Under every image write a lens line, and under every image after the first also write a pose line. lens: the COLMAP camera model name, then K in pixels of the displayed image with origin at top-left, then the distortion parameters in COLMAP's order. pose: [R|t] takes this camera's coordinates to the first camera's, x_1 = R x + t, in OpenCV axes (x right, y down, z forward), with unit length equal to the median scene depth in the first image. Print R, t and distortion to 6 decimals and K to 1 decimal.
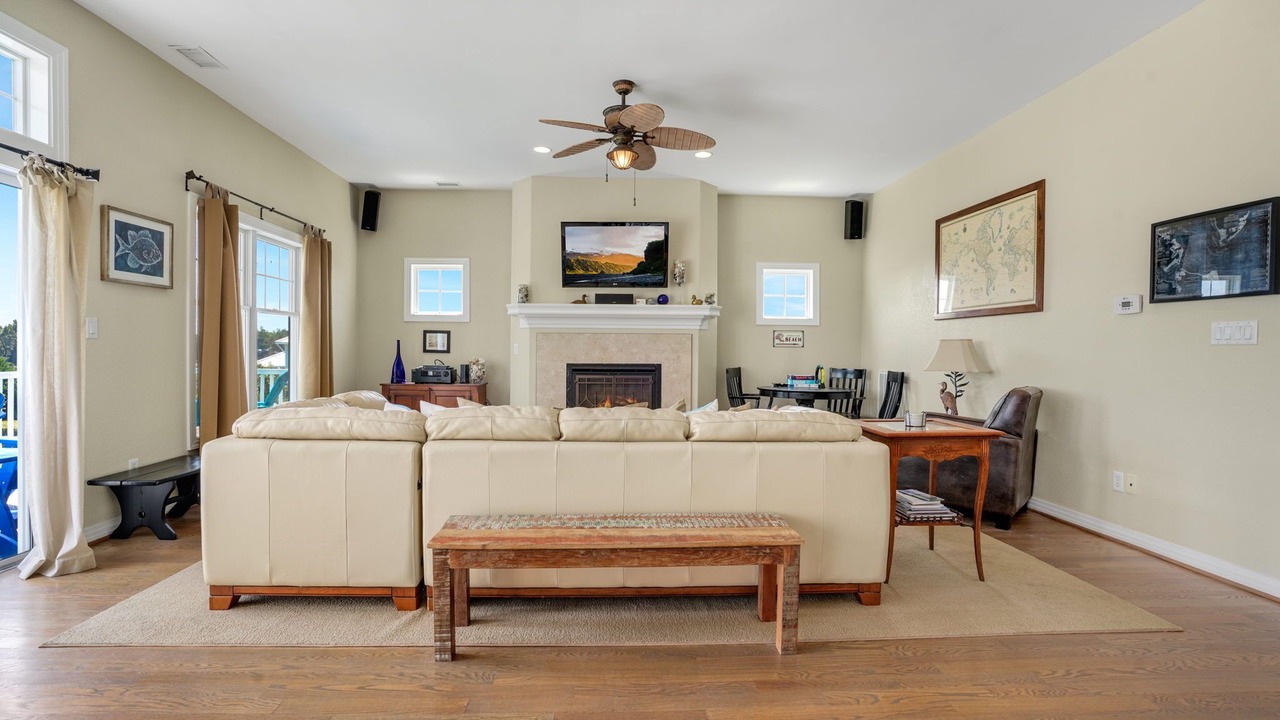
lens RADIAL K [[600.1, 0, 615.0], [0, 600.1, 357.2], [0, 0, 1]] dist [-0.043048, 0.011614]
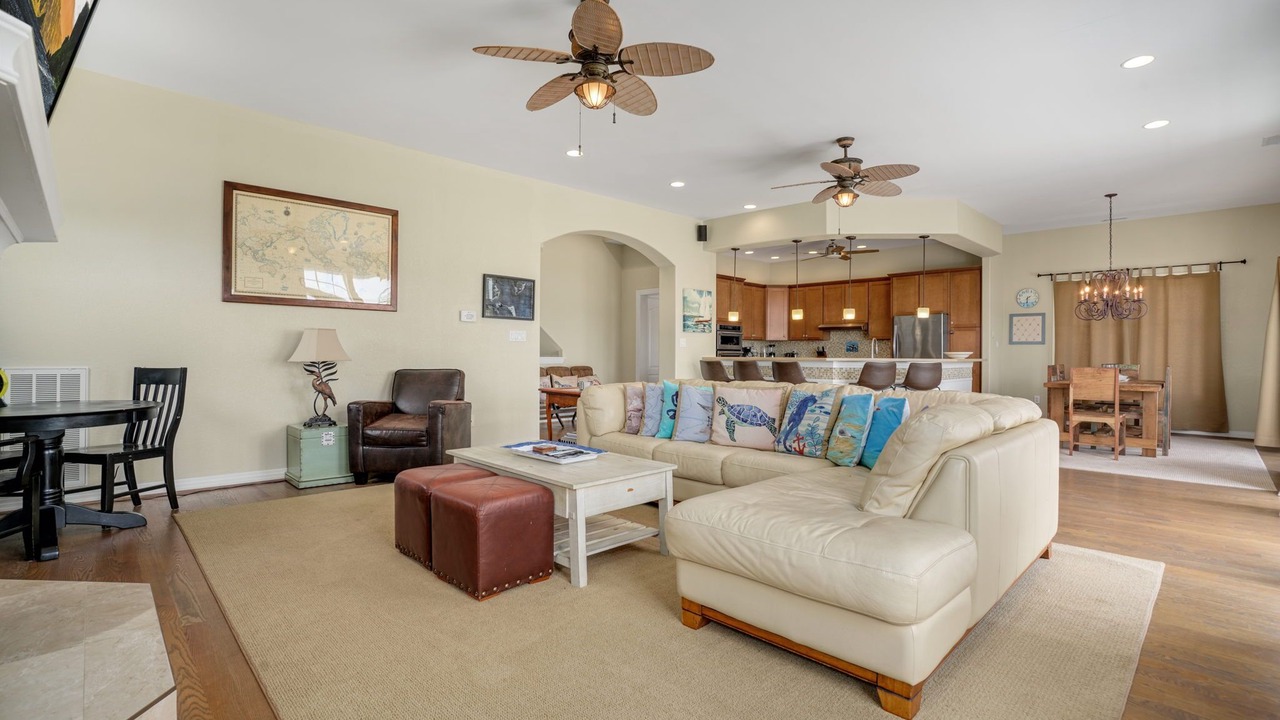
lens RADIAL K [[573.2, 0, 642.3], [0, 573.2, 351.8], [0, 0, 1]] dist [-0.002561, -0.000024]
pose [[-0.676218, -0.004537, 0.736687, -0.391345], [0.000379, 0.999979, 0.006507, 0.000091], [-0.736701, 0.004680, -0.676202, 1.016546]]
